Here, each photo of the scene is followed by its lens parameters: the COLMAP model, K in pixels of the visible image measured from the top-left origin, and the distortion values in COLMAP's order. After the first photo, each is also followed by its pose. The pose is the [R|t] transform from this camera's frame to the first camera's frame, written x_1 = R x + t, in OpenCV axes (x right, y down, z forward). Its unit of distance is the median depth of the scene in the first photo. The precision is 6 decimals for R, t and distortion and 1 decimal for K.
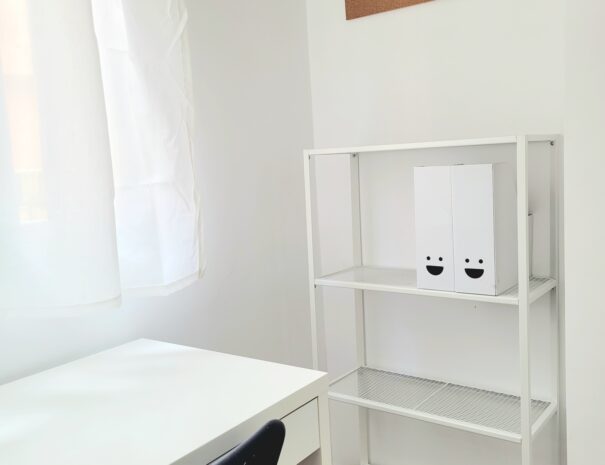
lens RADIAL K [[610.9, 0, 304.7], [0, 610.9, 224.4], [0, 0, 1]] dist [0.026523, 0.009895]
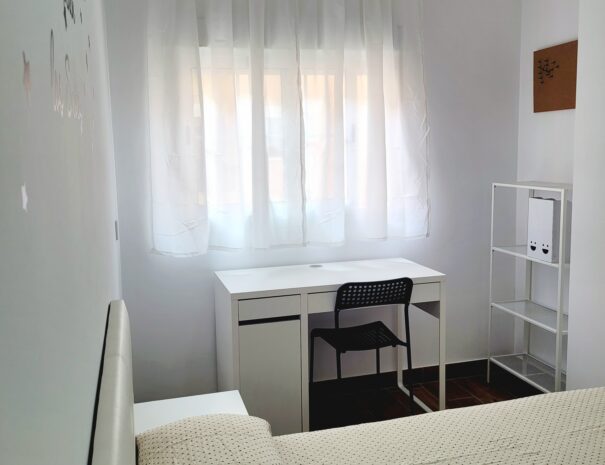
lens RADIAL K [[605.1, 0, 309.5], [0, 605.1, 229.5], [0, 0, 1]] dist [0.028467, -0.012362]
pose [[0.792548, 0.122174, -0.597445, 0.887593], [-0.087503, 0.992371, 0.086855, -0.107516], [0.603498, -0.016559, 0.797192, -1.172474]]
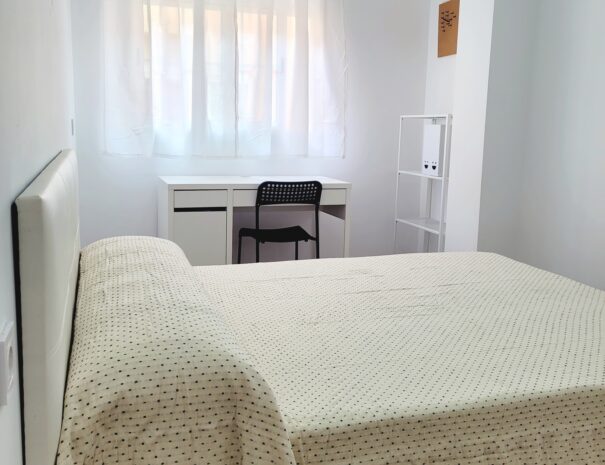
lens RADIAL K [[610.9, 0, 304.7], [0, 610.9, 224.4], [0, 0, 1]] dist [0.026523, 0.009895]
pose [[0.814557, 0.162476, -0.556866, 1.316244], [-0.127531, 0.986645, 0.101325, 0.125603], [0.565892, -0.011517, 0.824399, -1.429556]]
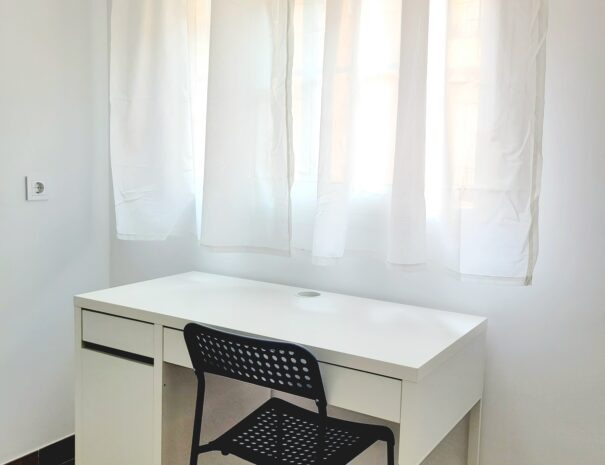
lens RADIAL K [[605.1, 0, 309.5], [0, 605.1, 229.5], [0, 0, 1]] dist [0.028467, -0.012362]
pose [[0.087360, 0.159644, -0.983302, 0.832911], [-0.144437, 0.978675, 0.146061, -0.105641], [0.985650, 0.129265, 0.108556, 0.510858]]
